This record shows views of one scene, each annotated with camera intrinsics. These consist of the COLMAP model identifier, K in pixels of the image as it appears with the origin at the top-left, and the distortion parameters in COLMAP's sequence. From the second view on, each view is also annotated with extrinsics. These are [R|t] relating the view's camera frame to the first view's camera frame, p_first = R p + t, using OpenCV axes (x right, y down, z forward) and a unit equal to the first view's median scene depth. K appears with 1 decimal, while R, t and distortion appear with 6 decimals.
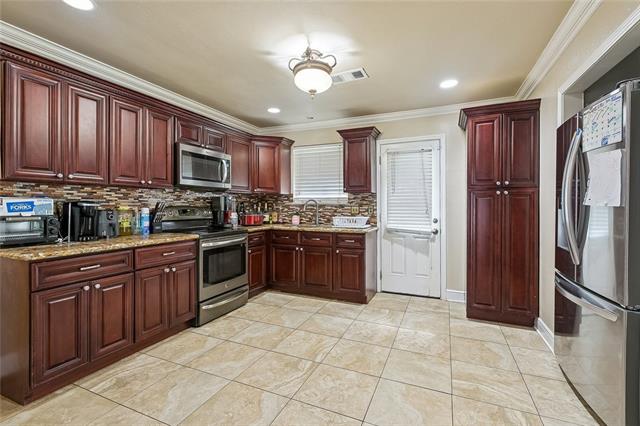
lens RADIAL K [[286.6, 0, 319.9], [0, 286.6, 206.4], [0, 0, 1]] dist [0.000275, -0.000218]
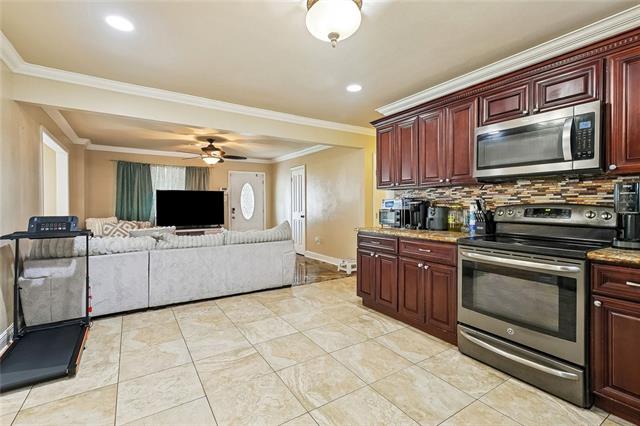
lens RADIAL K [[286.6, 0, 319.9], [0, 286.6, 206.4], [0, 0, 1]] dist [0.000275, -0.000218]
pose [[-0.548808, 0.002645, -0.835944, 0.454631], [-0.003450, 0.999979, 0.005428, 0.004537], [0.835941, 0.005863, -0.548788, 1.072250]]
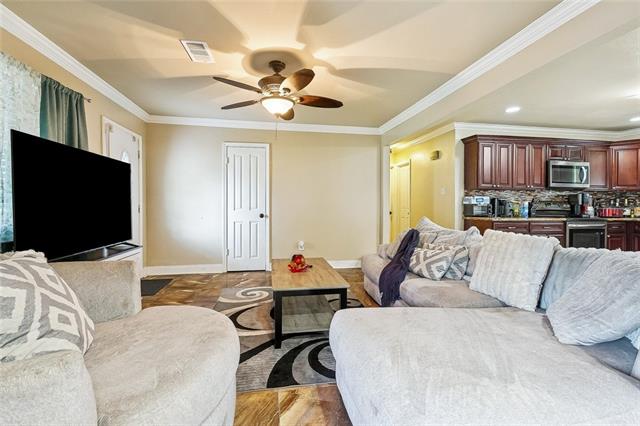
lens RADIAL K [[286.6, 0, 319.9], [0, 286.6, 206.4], [0, 0, 1]] dist [0.000275, -0.000218]
pose [[0.548516, 0.003465, -0.836133, 0.139452], [-0.009012, 0.999958, -0.001768, 0.046854], [0.836092, 0.008505, 0.548524, -0.932797]]
